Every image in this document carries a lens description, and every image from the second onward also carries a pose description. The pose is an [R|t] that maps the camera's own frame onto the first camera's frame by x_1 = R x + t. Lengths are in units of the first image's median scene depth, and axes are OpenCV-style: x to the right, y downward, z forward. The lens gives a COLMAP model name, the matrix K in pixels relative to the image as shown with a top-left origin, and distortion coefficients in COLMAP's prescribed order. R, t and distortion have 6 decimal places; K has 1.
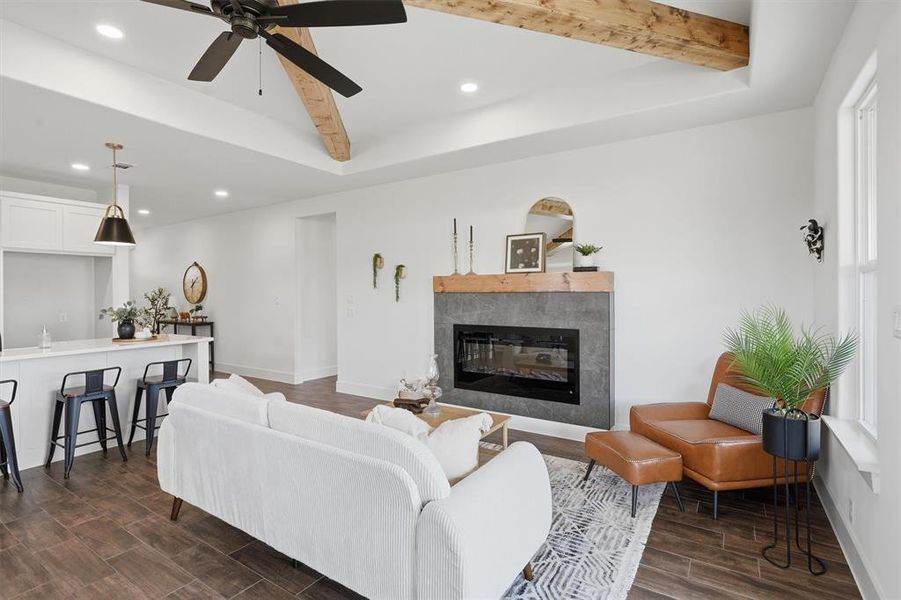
lens RADIAL K [[432.3, 0, 450.4], [0, 432.3, 295.2], [0, 0, 1]] dist [-0.001326, 0.000277]
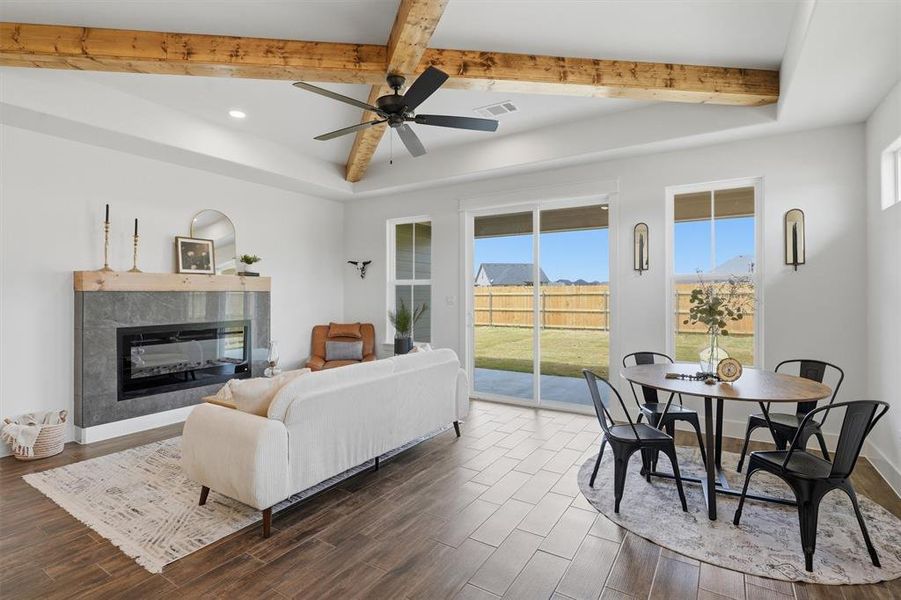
lens RADIAL K [[435.4, 0, 449.4], [0, 435.4, 290.9], [0, 0, 1]] dist [-0.001747, 0.000718]
pose [[-0.009475, 0.010880, 0.999896, -0.931076], [0.008766, 0.999903, -0.010797, 0.008934], [-0.999917, 0.008663, -0.009570, 0.370577]]
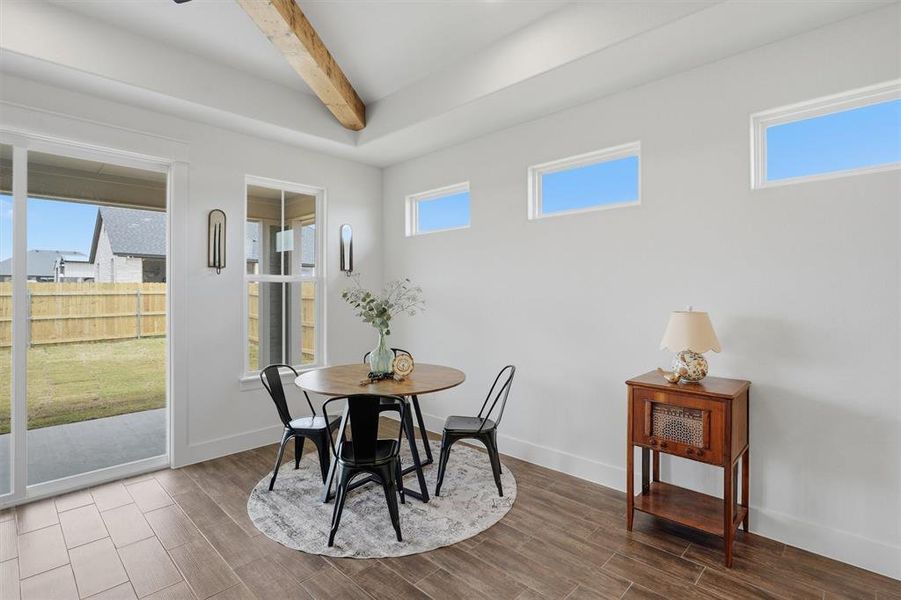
lens RADIAL K [[435.4, 0, 449.4], [0, 435.4, 290.9], [0, 0, 1]] dist [-0.001747, 0.000718]
pose [[-0.981147, 0.009743, 0.193018, -0.509701], [0.011286, 0.999913, 0.006893, -0.004104], [-0.192934, 0.008941, -0.981171, 0.636672]]
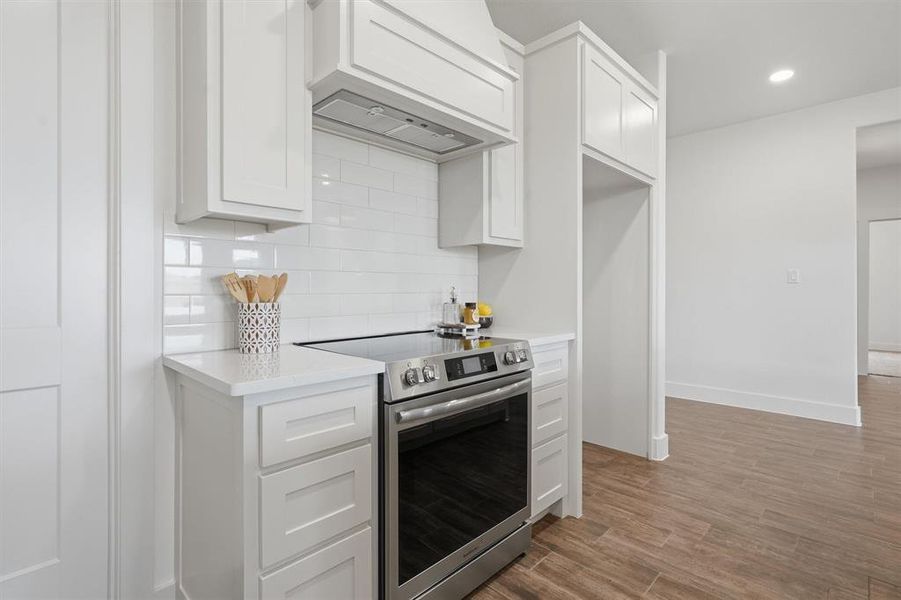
lens RADIAL K [[435.4, 0, 449.4], [0, 435.4, 290.9], [0, 0, 1]] dist [-0.001747, 0.000718]
pose [[0.981399, 0.007022, -0.191849, -1.130285], [-0.007184, 0.999974, -0.000149, 0.051246], [0.191843, 0.001525, 0.981425, 0.521726]]
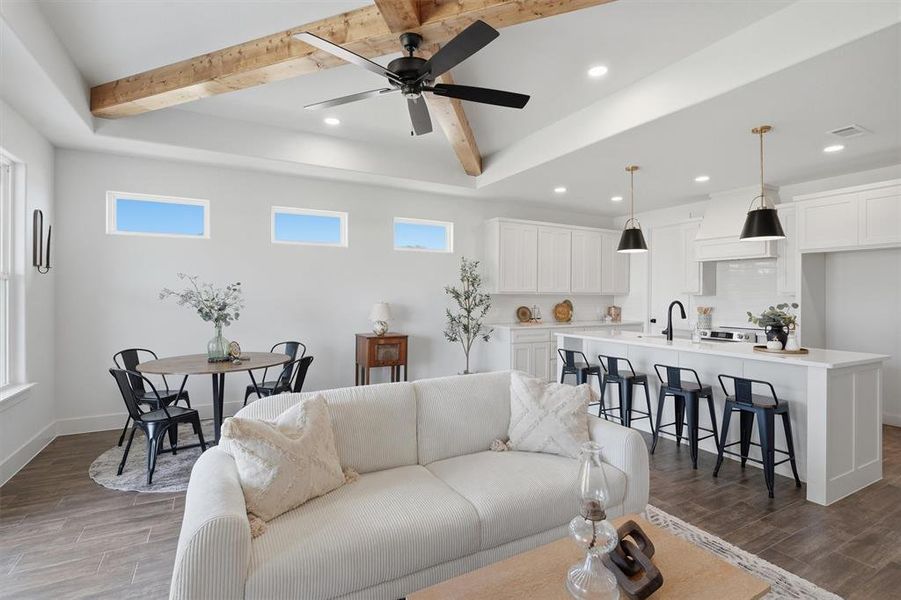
lens RADIAL K [[432.2, 0, 453.8], [0, 432.2, 292.1], [0, 0, 1]] dist [0.002502, 0.000931]
pose [[-0.466435, -0.001812, -0.884554, 0.281732], [-0.008742, 0.999959, 0.002561, -0.006016], [0.884512, 0.008927, -0.466432, 0.781503]]
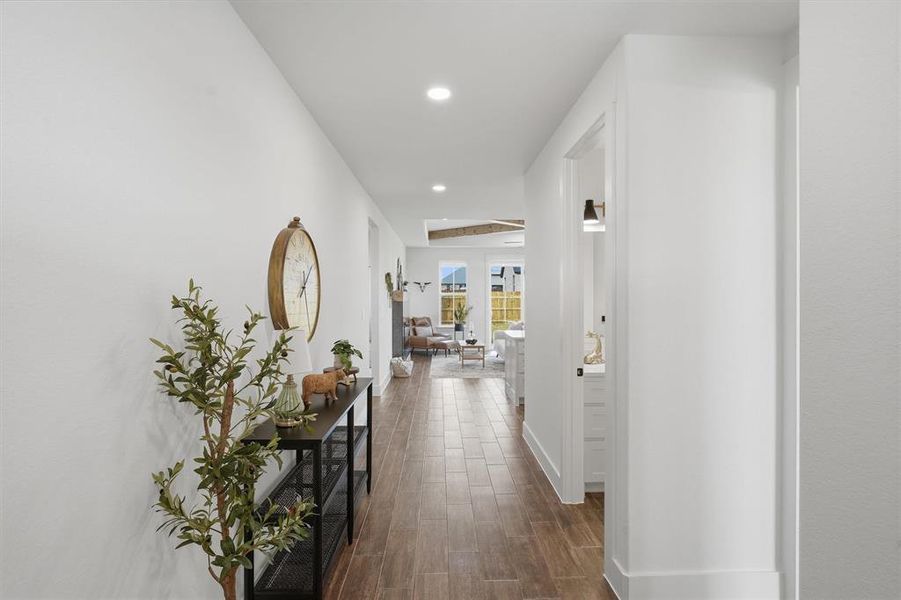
lens RADIAL K [[435.4, 0, 449.4], [0, 435.4, 290.9], [0, 0, 1]] dist [-0.001747, 0.000718]
pose [[-0.565144, 0.012250, 0.824902, -1.703498], [0.007920, 0.999924, -0.009423, -0.032731], [-0.824955, 0.001208, -0.565198, 2.002495]]
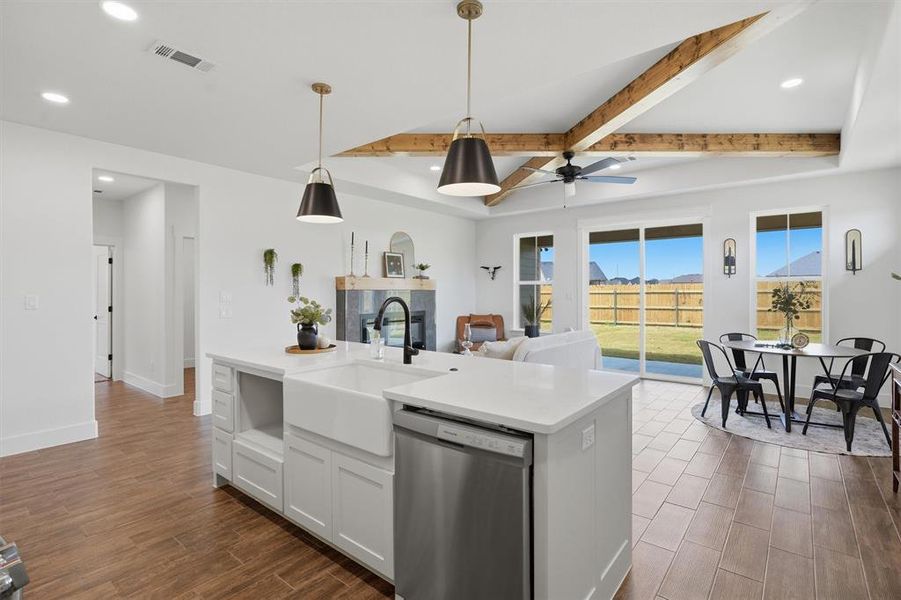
lens RADIAL K [[432.2, 0, 453.8], [0, 432.2, 292.1], [0, 0, 1]] dist [0.002502, 0.000931]
pose [[0.099141, 0.004800, 0.995062, -1.346960], [0.008096, 0.999951, -0.005630, 0.010292], [-0.995040, 0.008614, 0.099098, 0.635343]]
